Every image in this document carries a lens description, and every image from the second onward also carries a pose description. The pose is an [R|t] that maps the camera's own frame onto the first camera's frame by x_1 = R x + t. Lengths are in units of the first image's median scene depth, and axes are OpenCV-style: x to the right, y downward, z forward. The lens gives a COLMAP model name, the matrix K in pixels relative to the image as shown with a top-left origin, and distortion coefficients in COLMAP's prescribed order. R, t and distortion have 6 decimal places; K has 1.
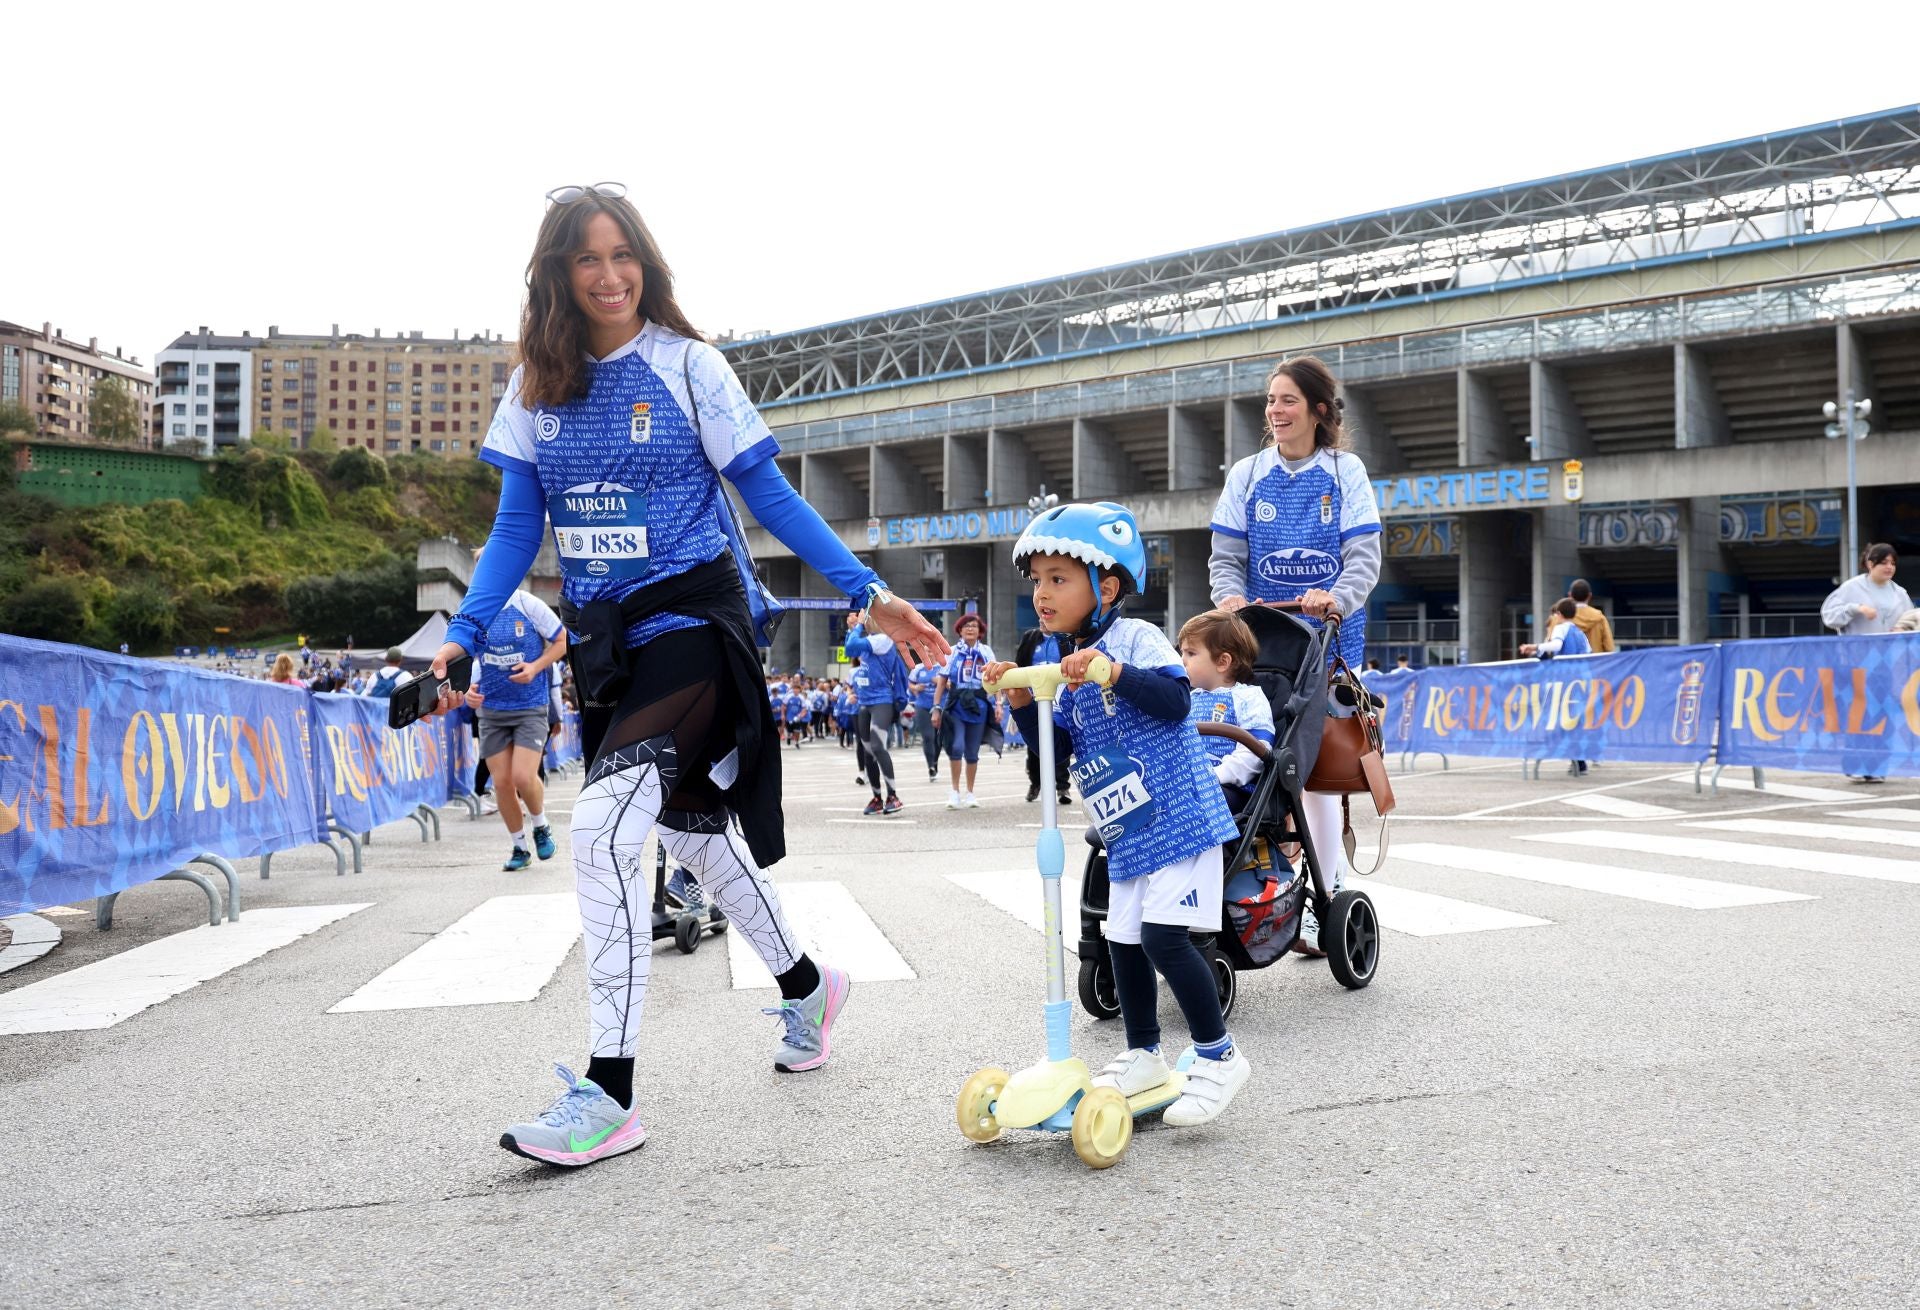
lens RADIAL K [[1569.3, 0, 1144.0], [0, 1569.3, 624.9], [0, 0, 1]] dist [-0.095316, 0.065666]
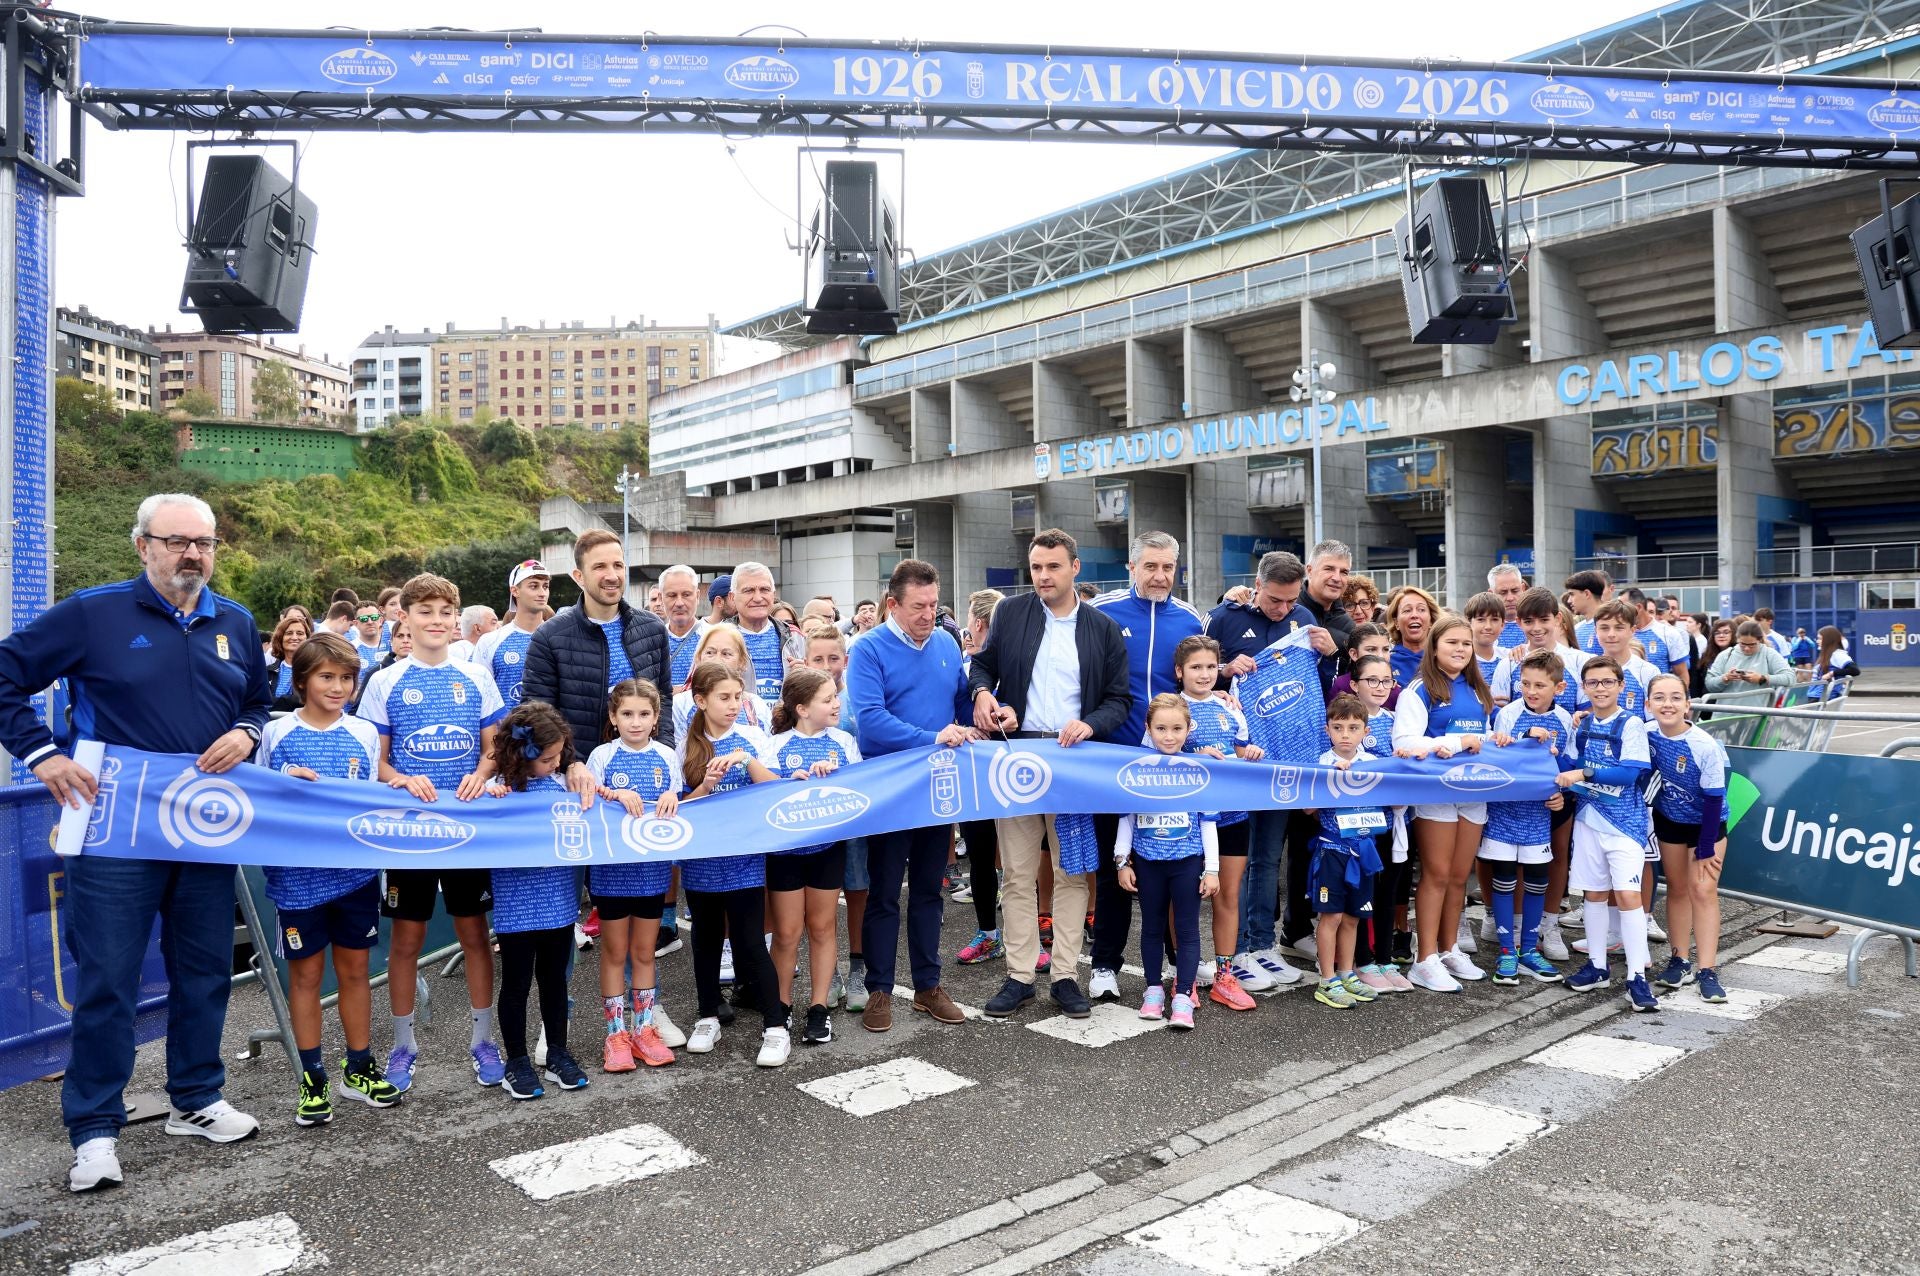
lens RADIAL K [[1327.3, 0, 1005.7], [0, 1327.3, 662.3], [0, 0, 1]] dist [-0.097546, 0.071638]
pose [[0.986559, -0.011048, -0.163032, -0.067200], [0.019167, 0.998648, 0.048310, 0.009727], [0.162278, -0.050786, 0.985437, 0.261236]]
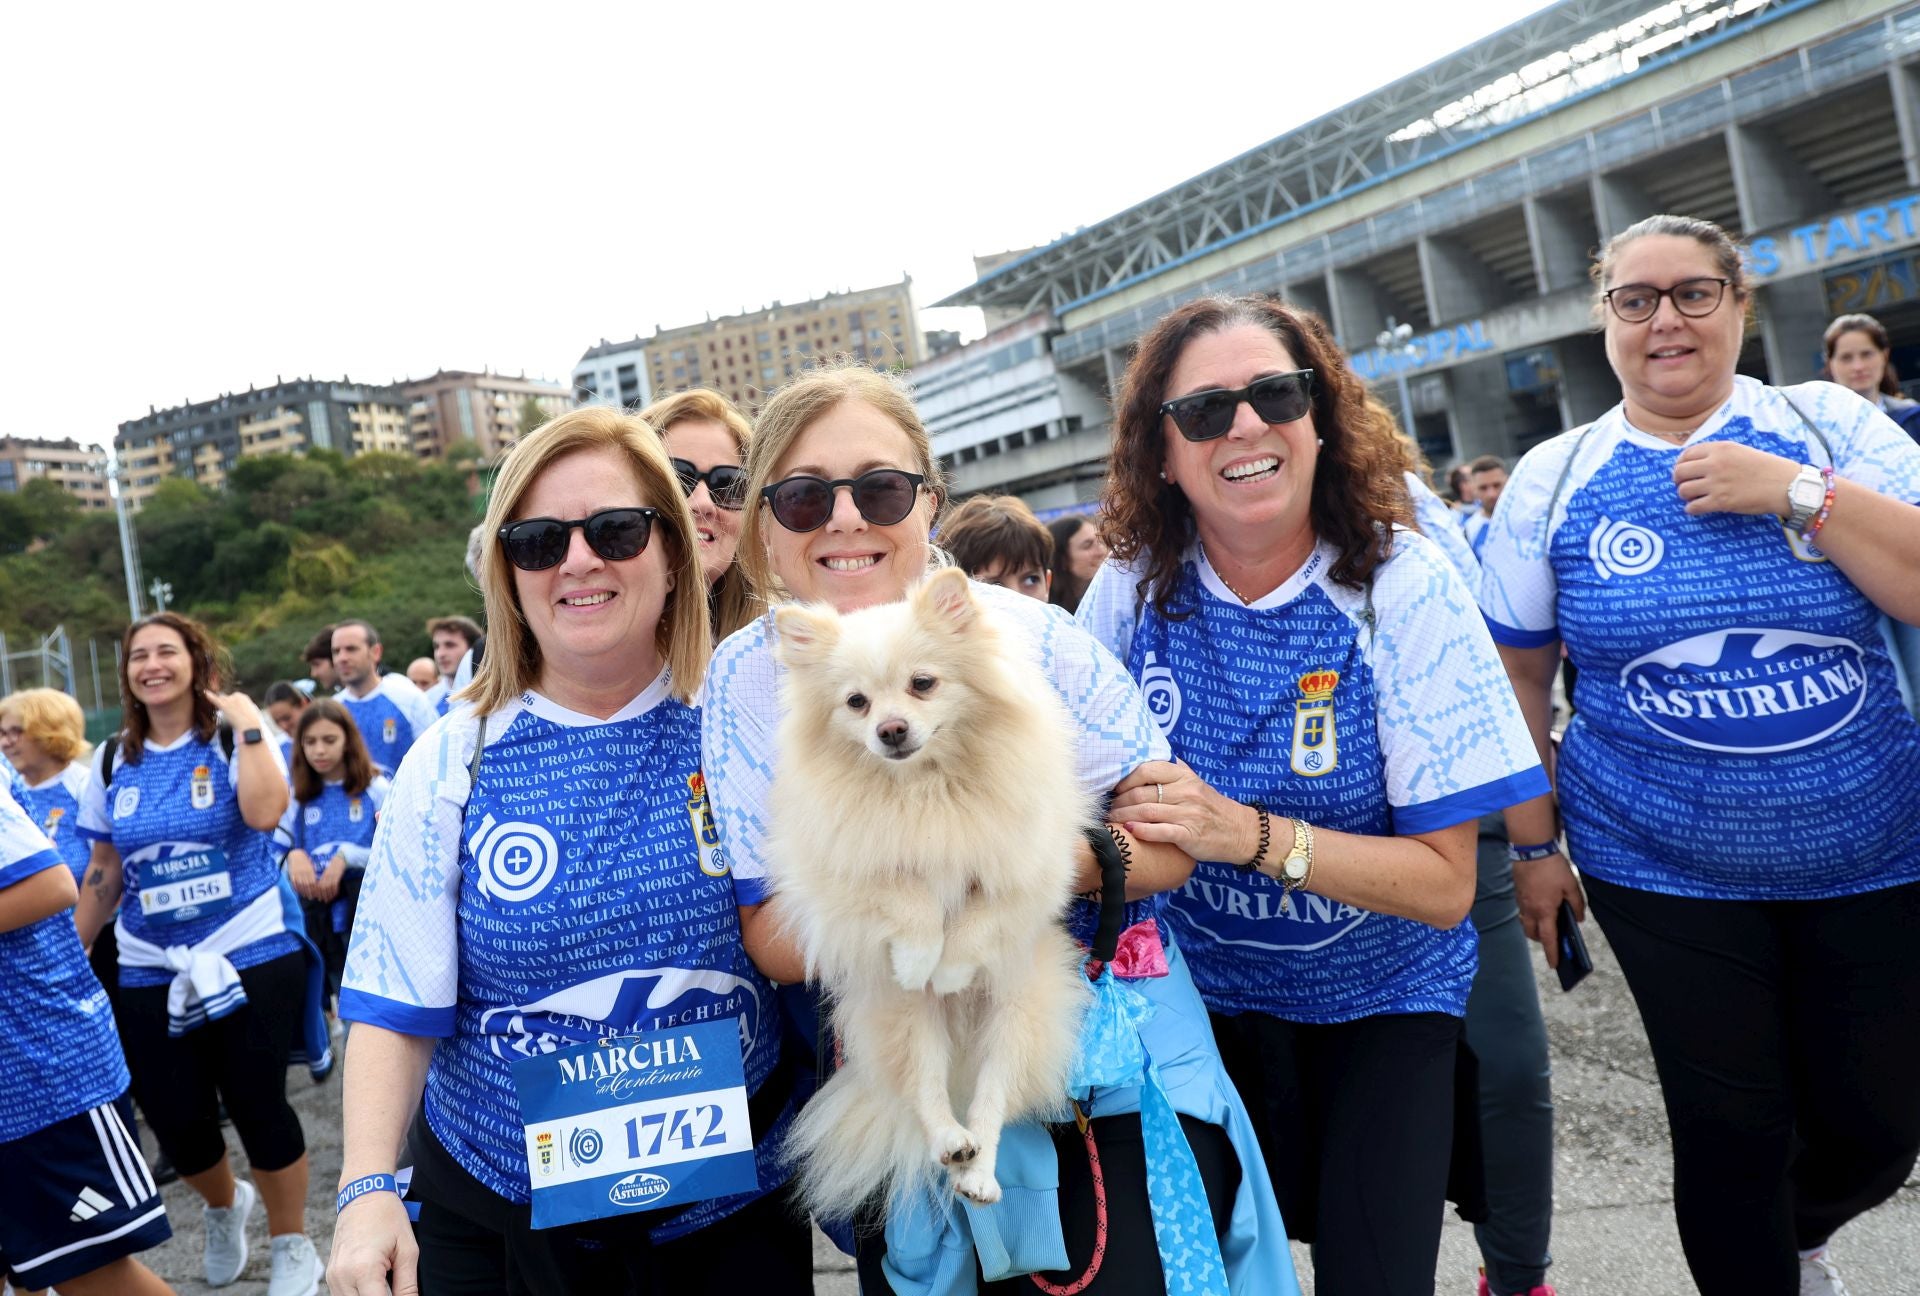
lens RADIAL K [[1575.0, 0, 907.5], [0, 1575.0, 534.5], [0, 0, 1]] dist [-0.094726, 0.072771]
pose [[0.907900, -0.160918, -0.387069, 0.005893], [0.168868, 0.985544, -0.013631, -0.001351], [0.383667, -0.052988, 0.921950, 0.044784]]
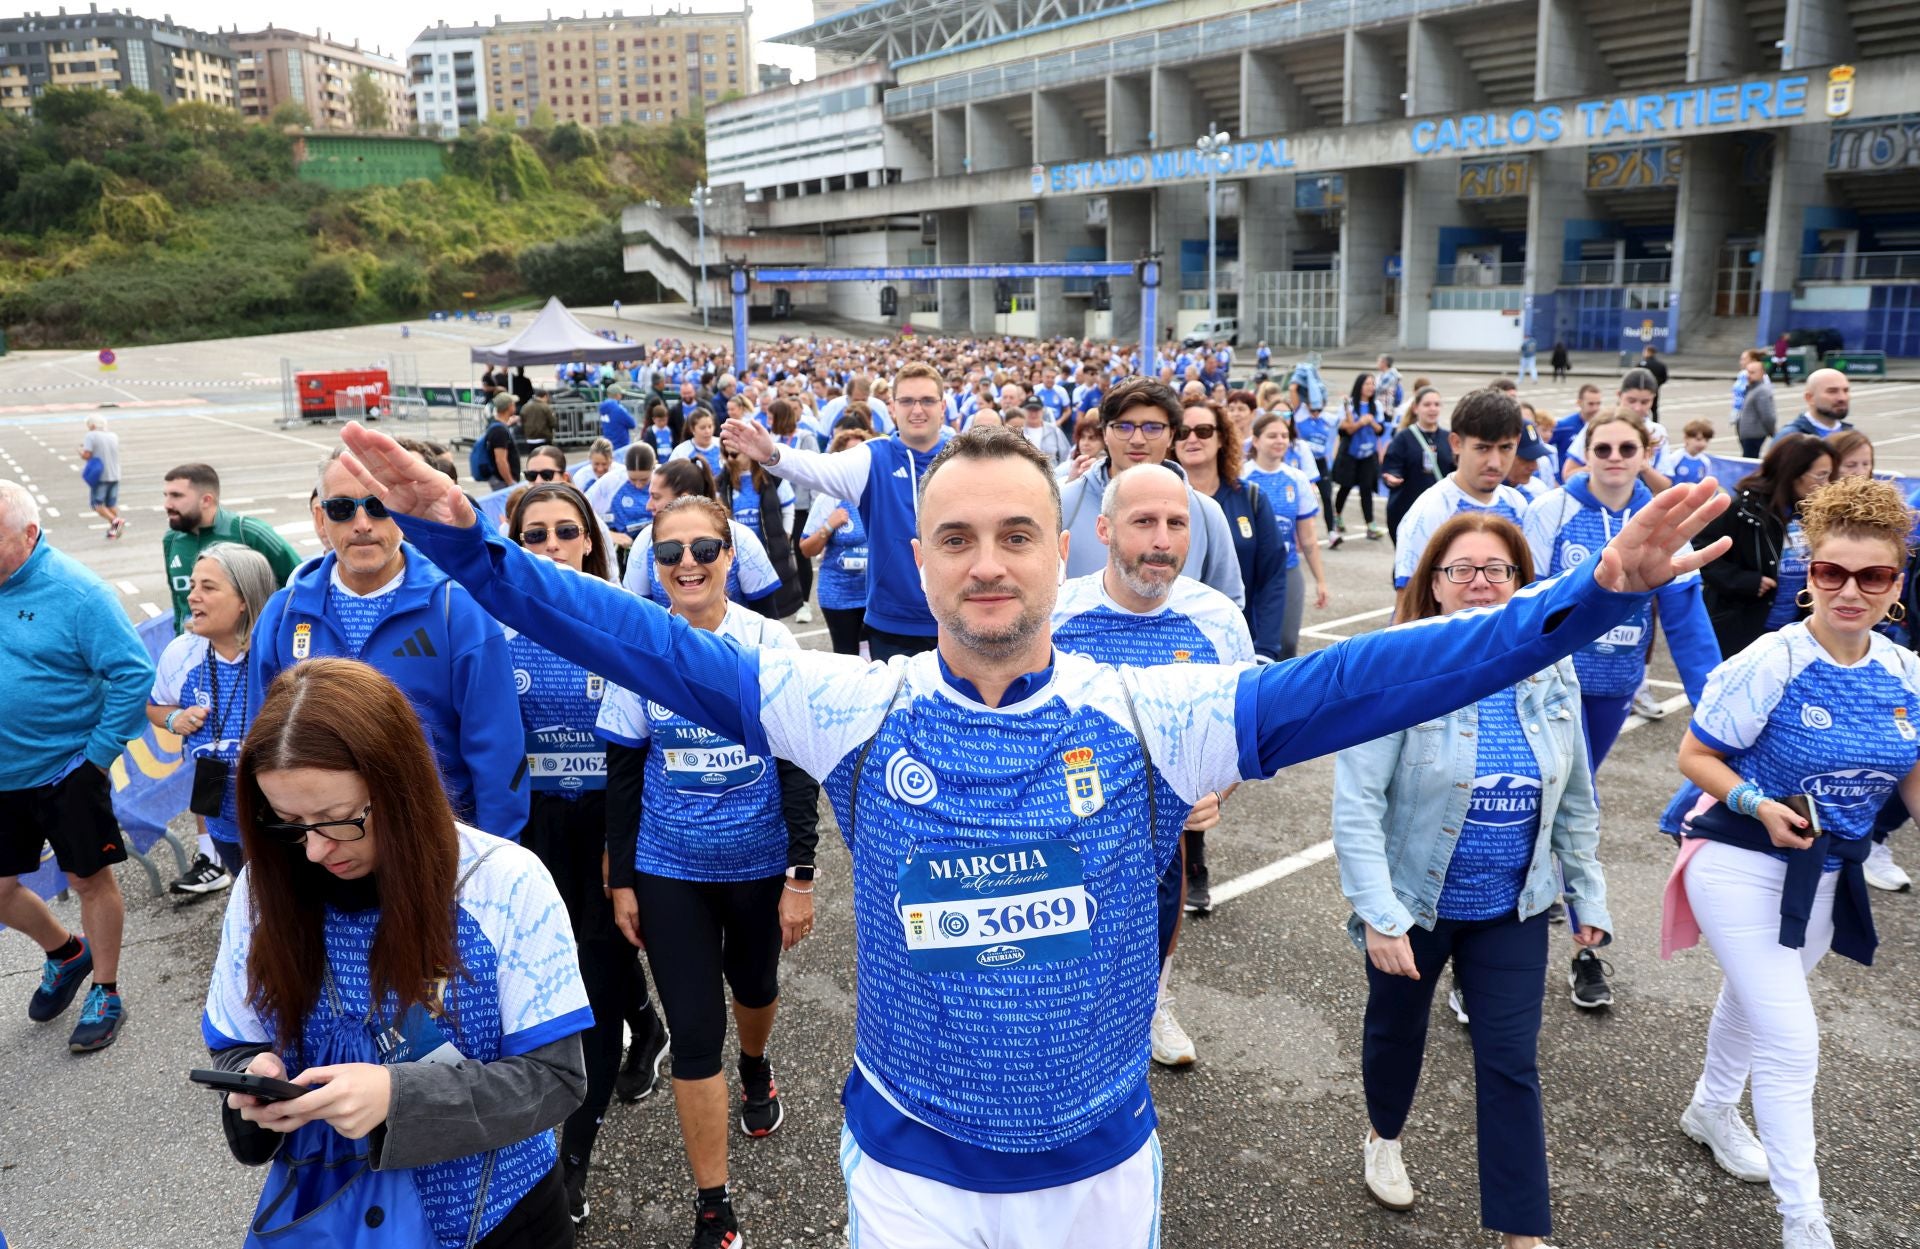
lens RADIAL K [[1395.4, 0, 935.8], [0, 1395.4, 598.4], [0, 0, 1]] dist [-0.095806, 0.070777]
pose [[0.969971, 0.028716, -0.241520, -0.011209], [0.029024, 0.972244, 0.232160, -0.005006], [0.241484, -0.232199, 0.942215, 0.068593]]
